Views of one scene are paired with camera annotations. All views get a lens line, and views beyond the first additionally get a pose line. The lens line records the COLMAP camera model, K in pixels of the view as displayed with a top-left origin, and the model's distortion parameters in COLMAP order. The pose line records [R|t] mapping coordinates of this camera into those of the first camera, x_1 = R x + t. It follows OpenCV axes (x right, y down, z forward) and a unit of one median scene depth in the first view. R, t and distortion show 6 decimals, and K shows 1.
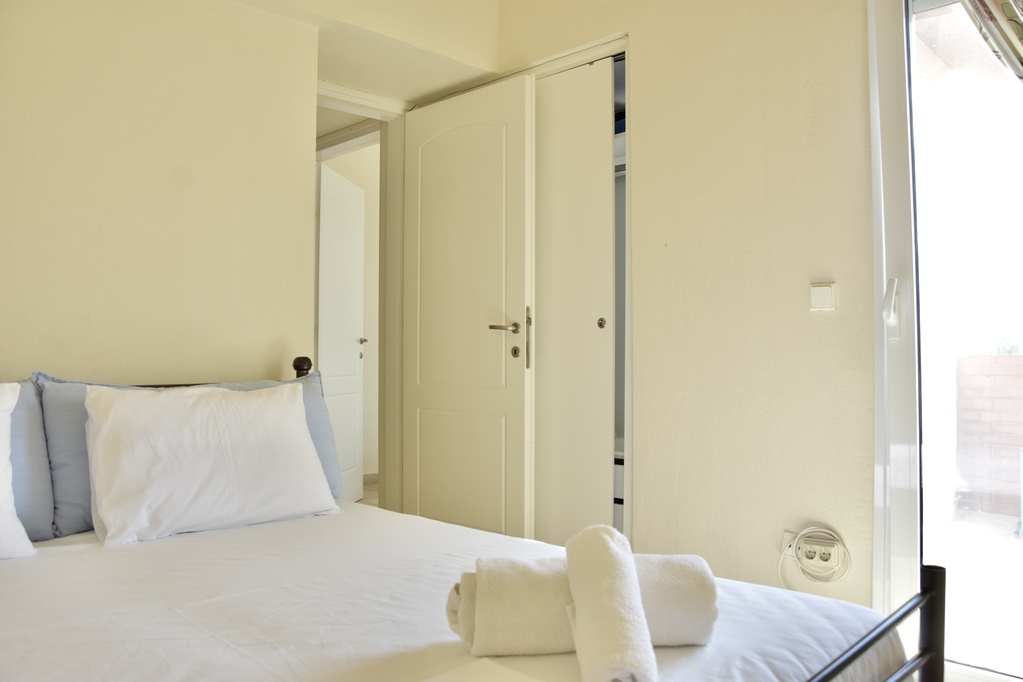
lens RADIAL K [[809.2, 0, 511.5], [0, 809.2, 341.0], [0, 0, 1]] dist [-0.144189, 0.106833]
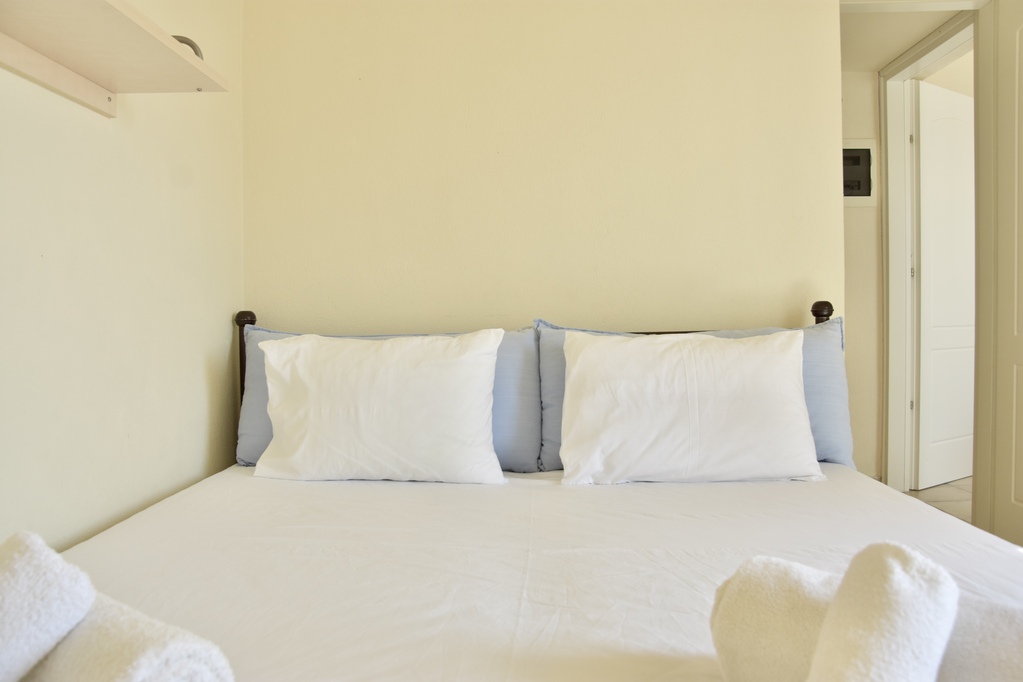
lens RADIAL K [[809.2, 0, 511.5], [0, 809.2, 341.0], [0, 0, 1]] dist [-0.144189, 0.106833]
pose [[0.669688, 0.011377, -0.742555, 0.215020], [0.031299, 0.998562, 0.043526, 0.020398], [0.741983, -0.052390, 0.668369, 0.220215]]
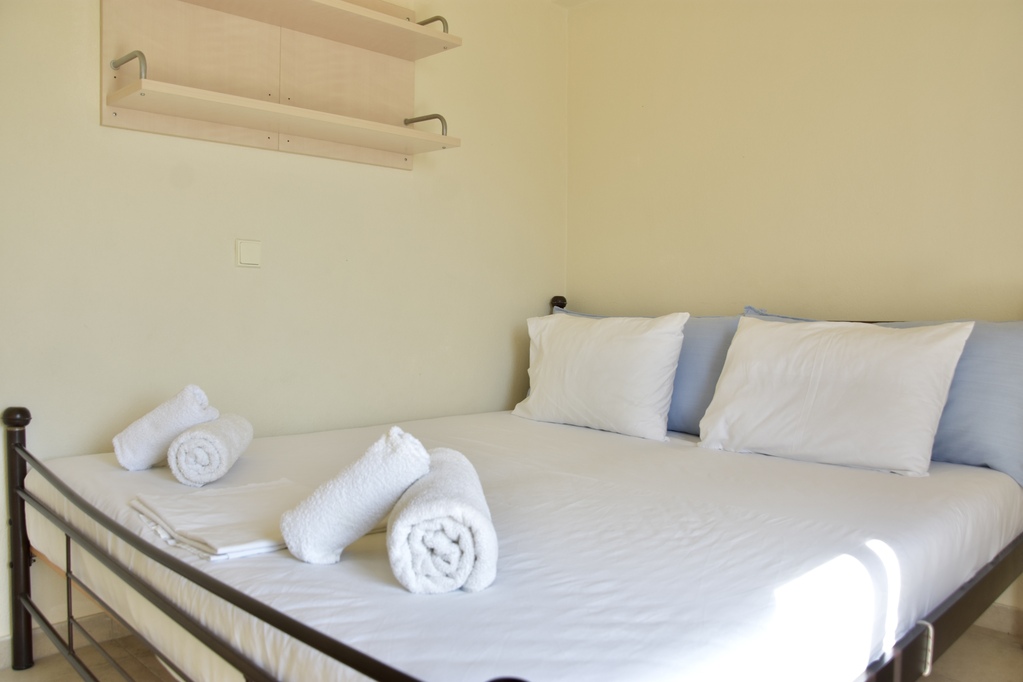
lens RADIAL K [[809.2, 0, 511.5], [0, 809.2, 341.0], [0, 0, 1]] dist [-0.144189, 0.106833]
pose [[-0.027860, 0.033637, -0.999046, 0.672679], [0.013126, 0.999360, 0.033281, 0.049232], [0.999526, -0.012186, -0.028283, 0.690087]]
